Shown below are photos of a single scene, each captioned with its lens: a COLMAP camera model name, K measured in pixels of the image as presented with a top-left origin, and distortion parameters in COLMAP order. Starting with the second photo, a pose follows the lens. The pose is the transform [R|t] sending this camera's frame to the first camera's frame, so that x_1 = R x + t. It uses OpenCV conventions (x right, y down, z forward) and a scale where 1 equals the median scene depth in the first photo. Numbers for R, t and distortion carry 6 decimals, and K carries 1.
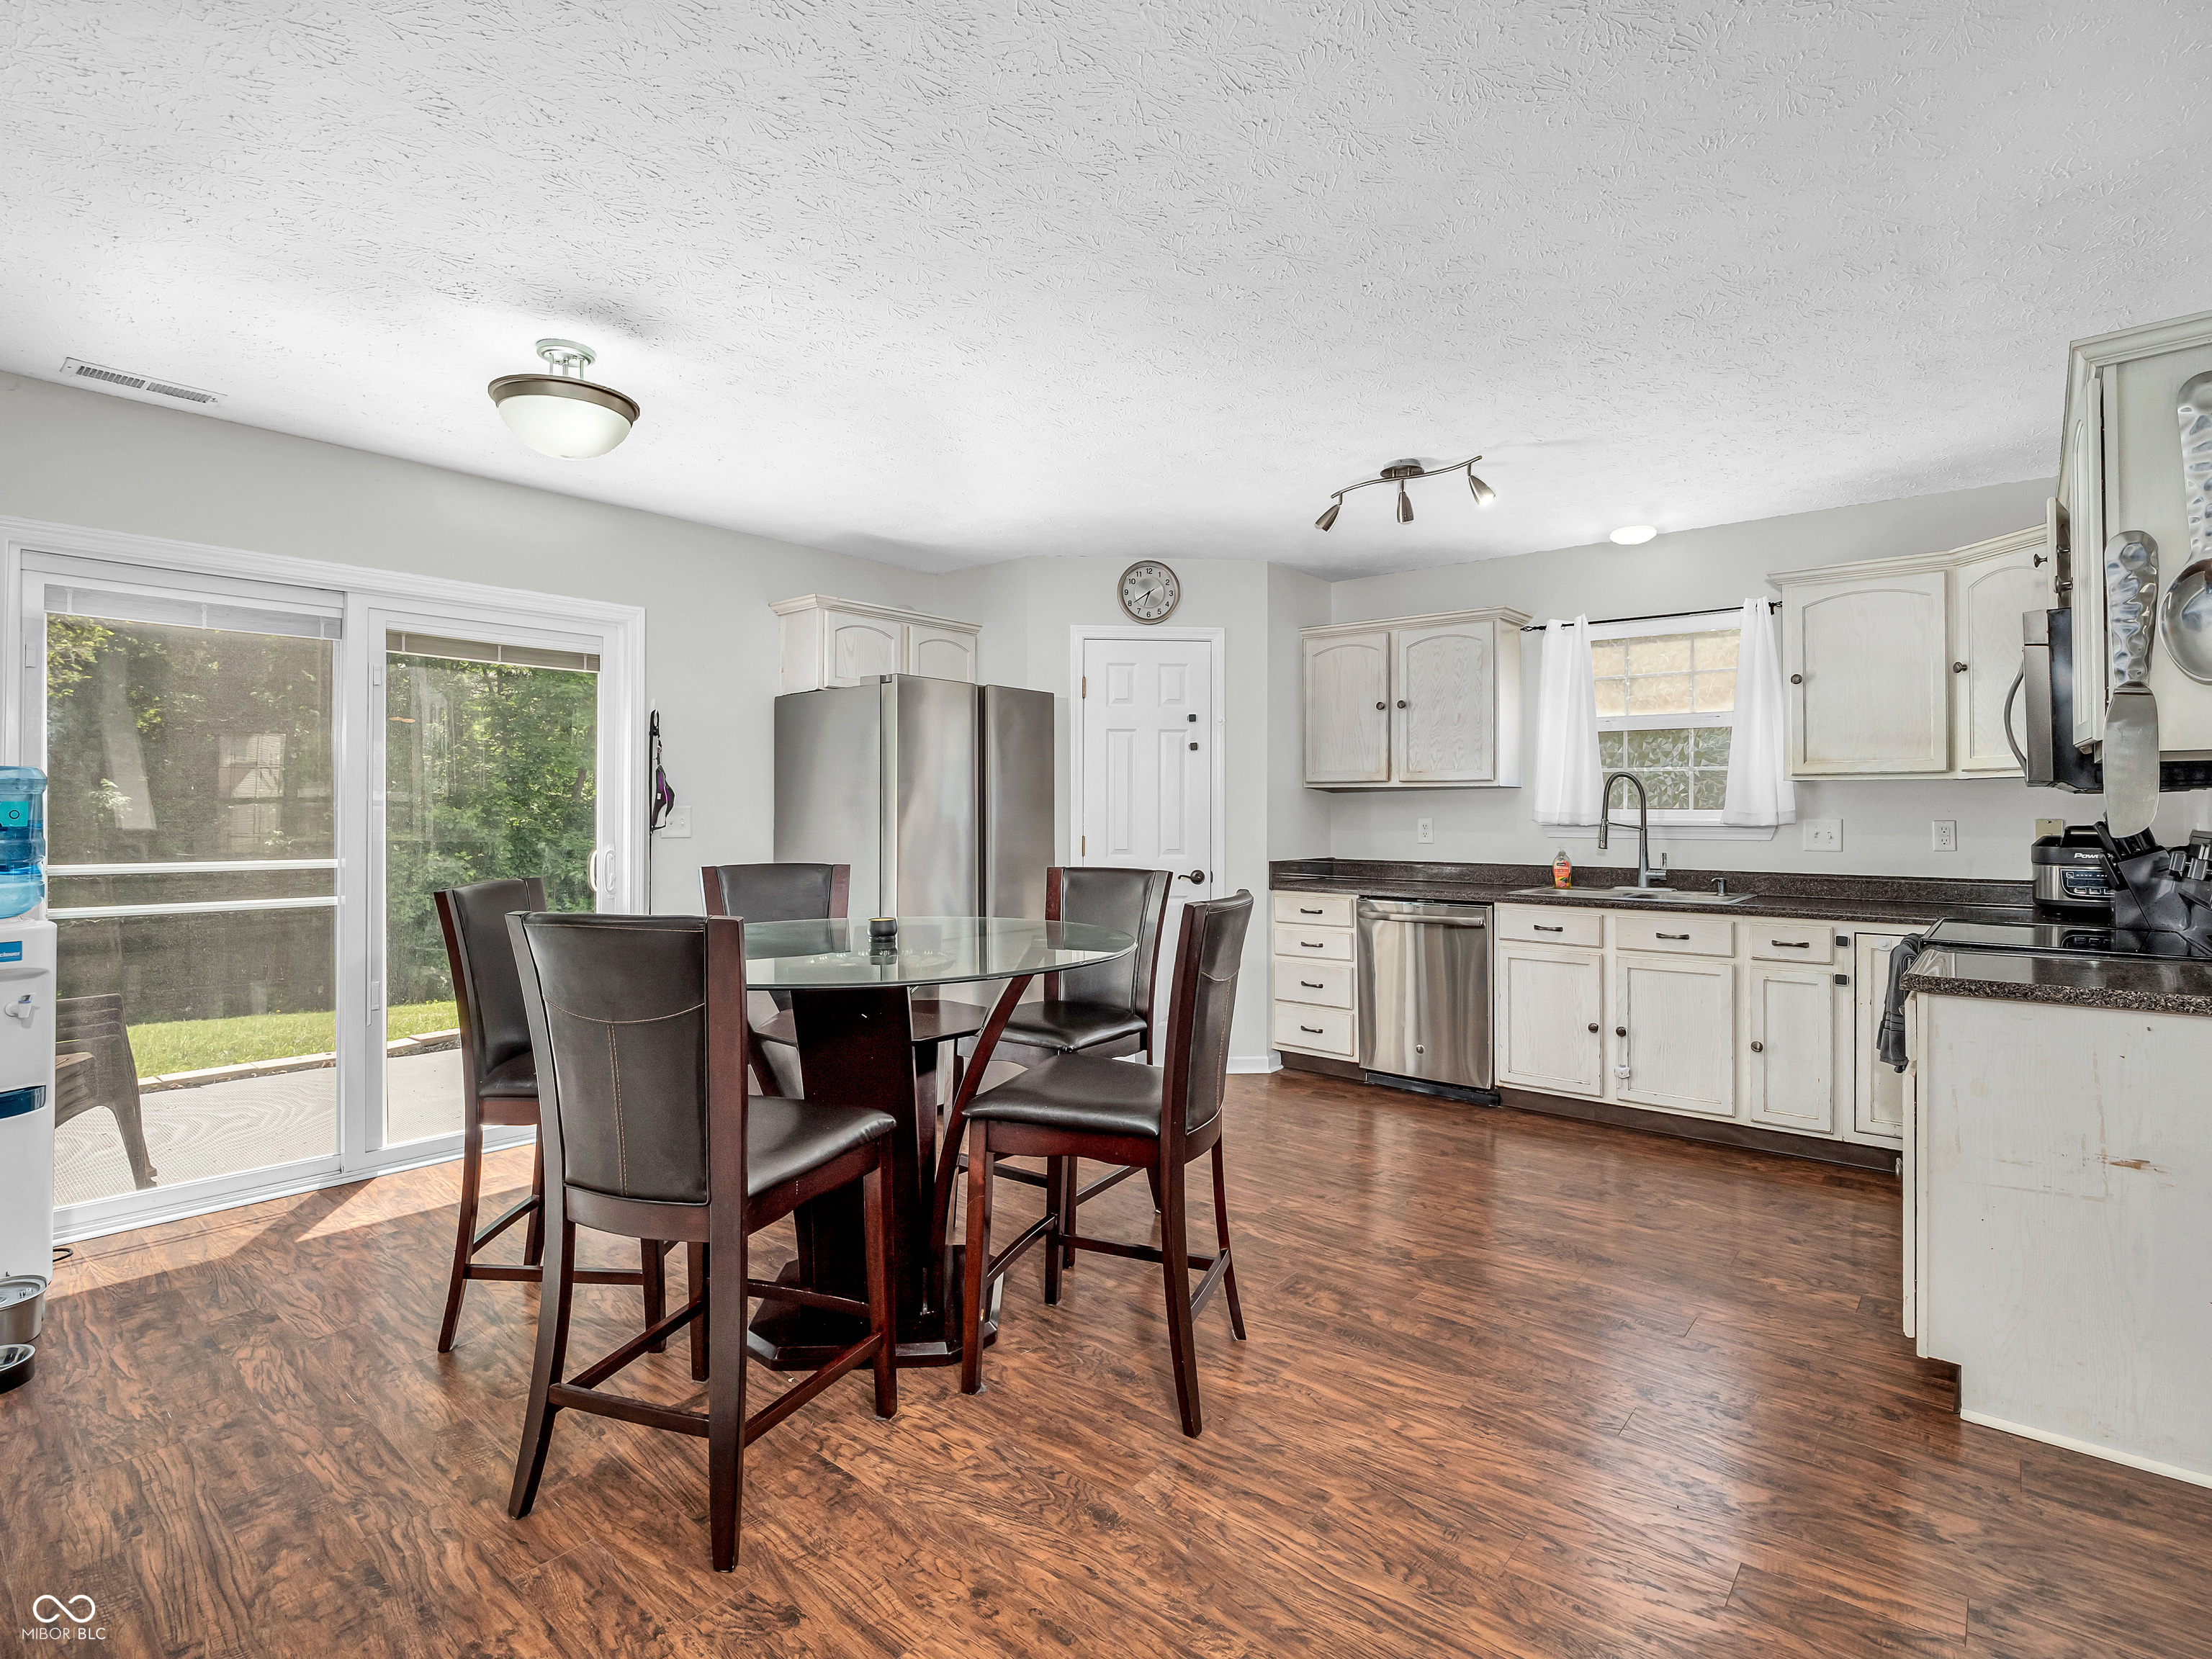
lens RADIAL K [[1119.4, 0, 1101.1], [0, 1119.4, 817.4], [0, 0, 1]] dist [-0.011475, 0.000368]
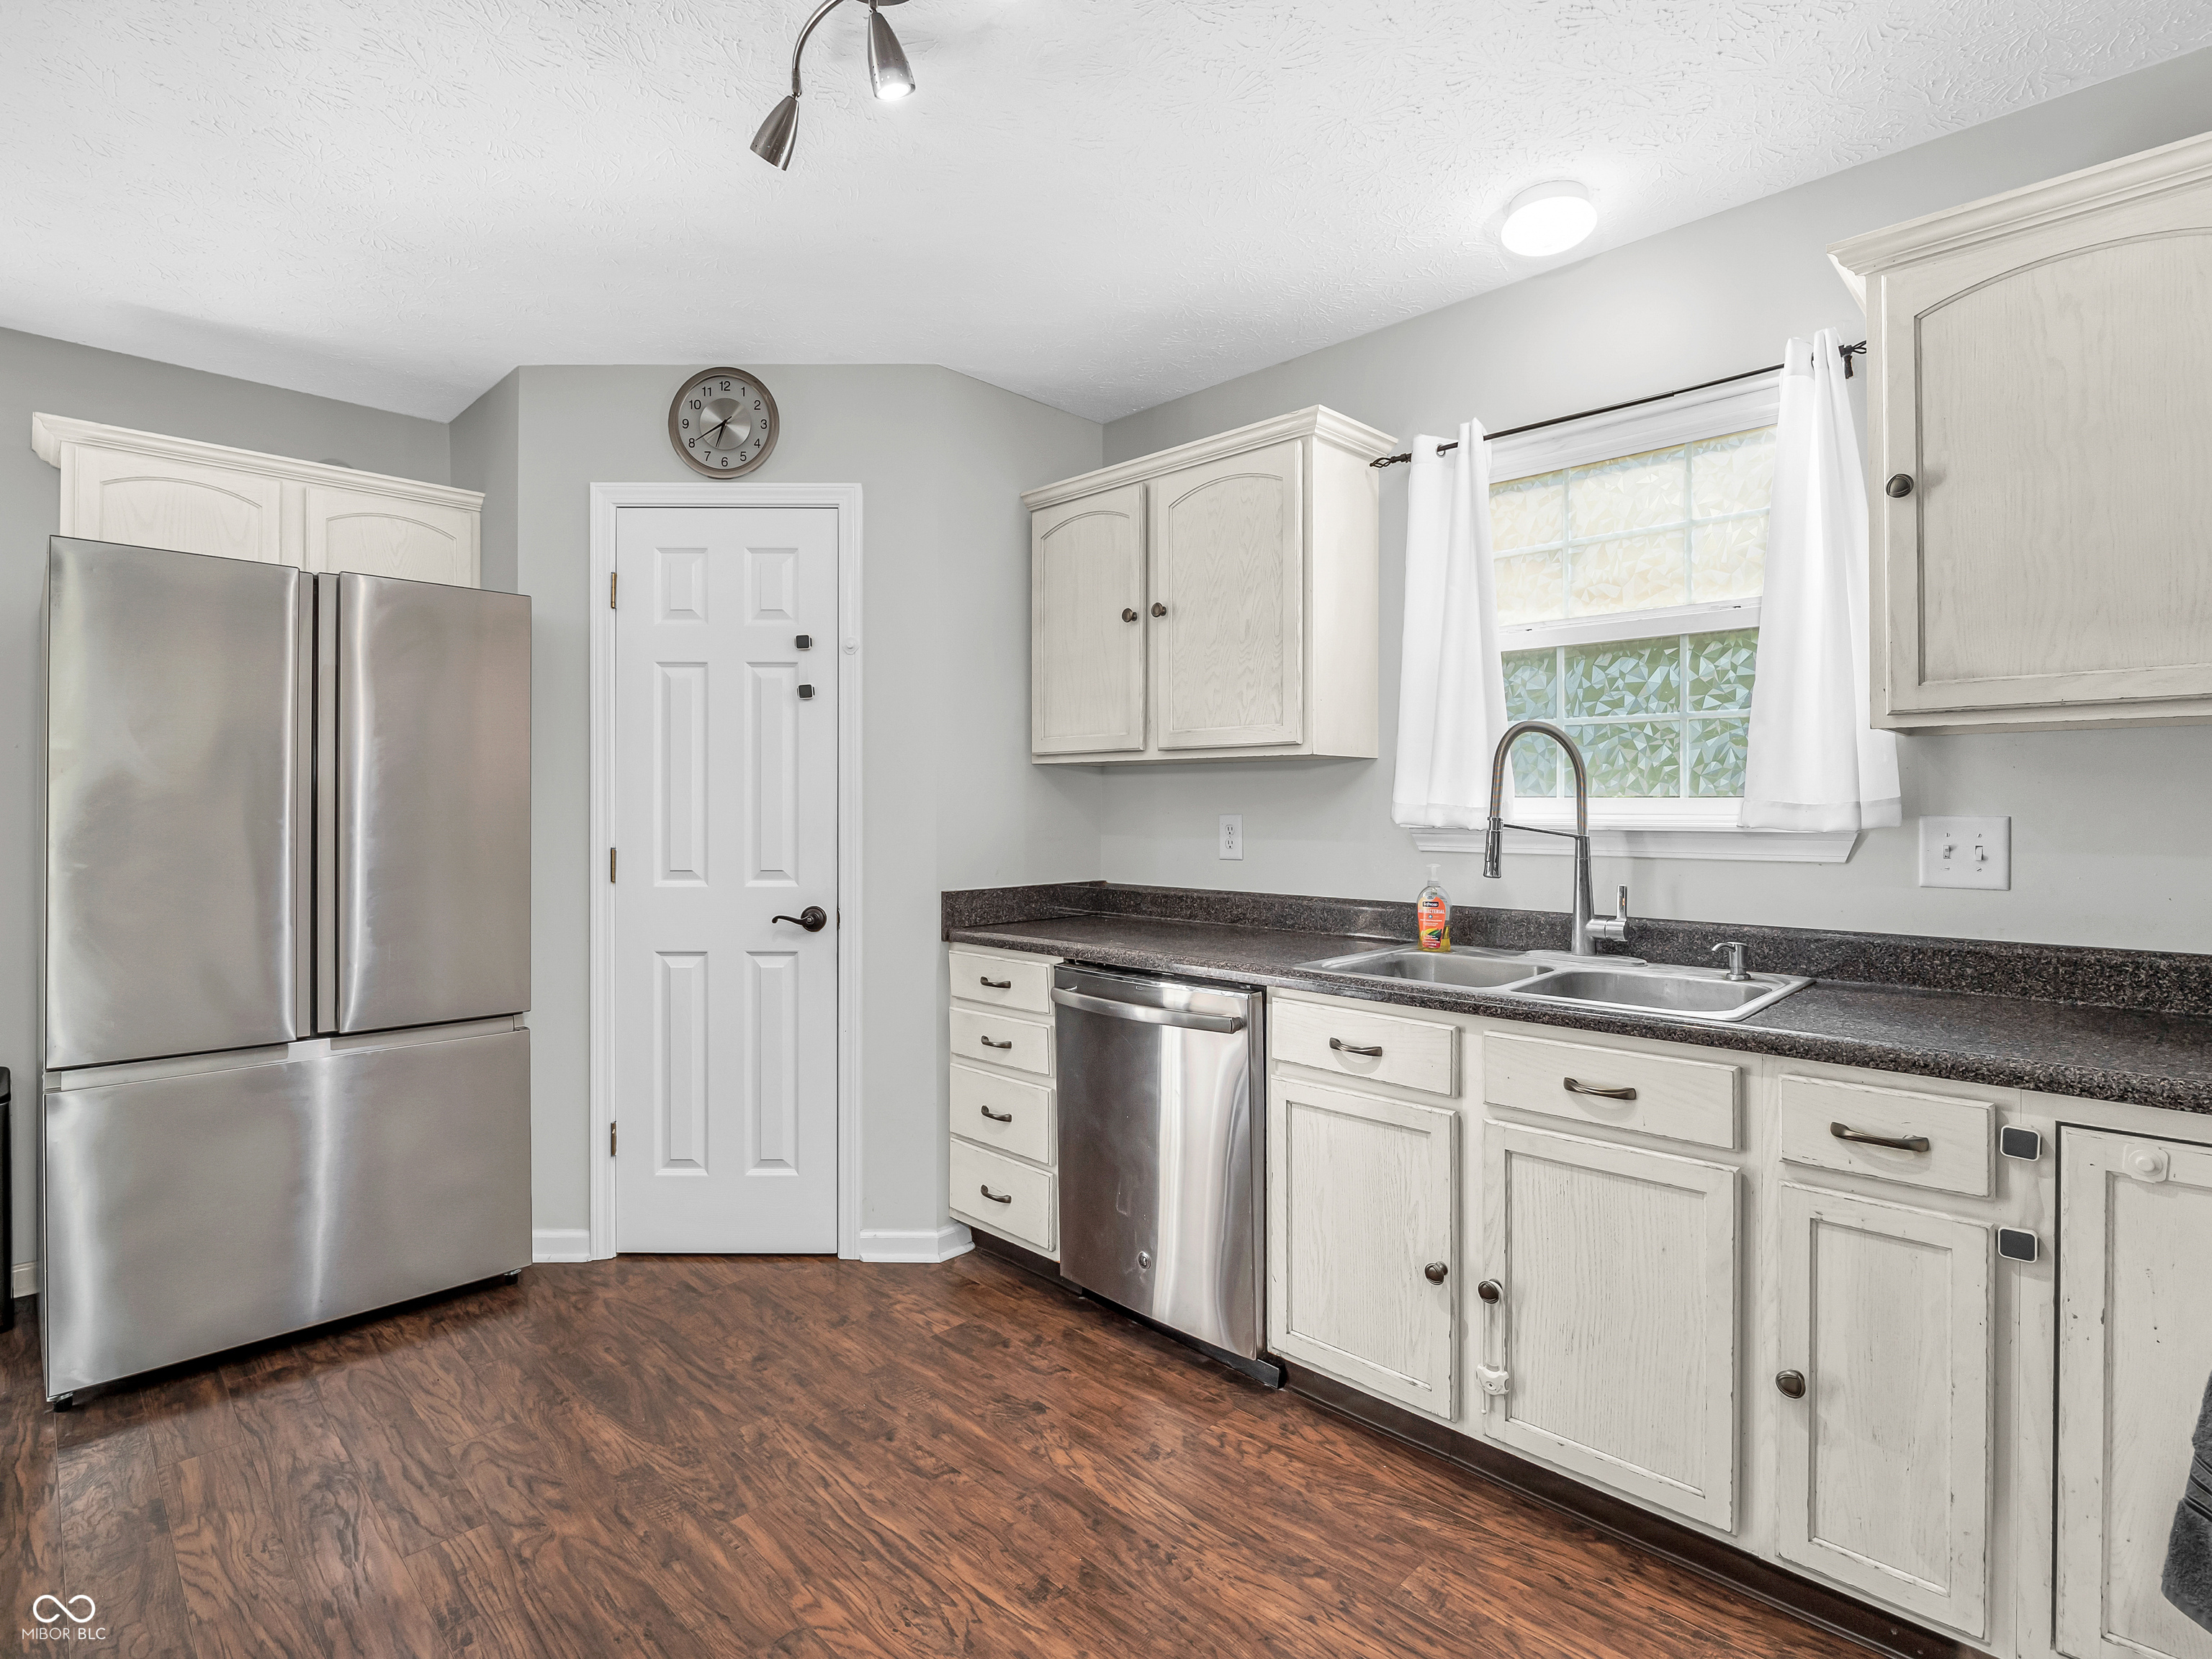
lens RADIAL K [[1119.4, 0, 1109.9], [0, 1119.4, 823.4], [0, 0, 1]] dist [-0.011475, 0.000368]
pose [[0.997657, -0.002233, -0.068376, 0.309396], [0.002881, 0.999952, 0.009370, -0.000803], [0.068351, -0.009545, 0.997616, 0.488342]]
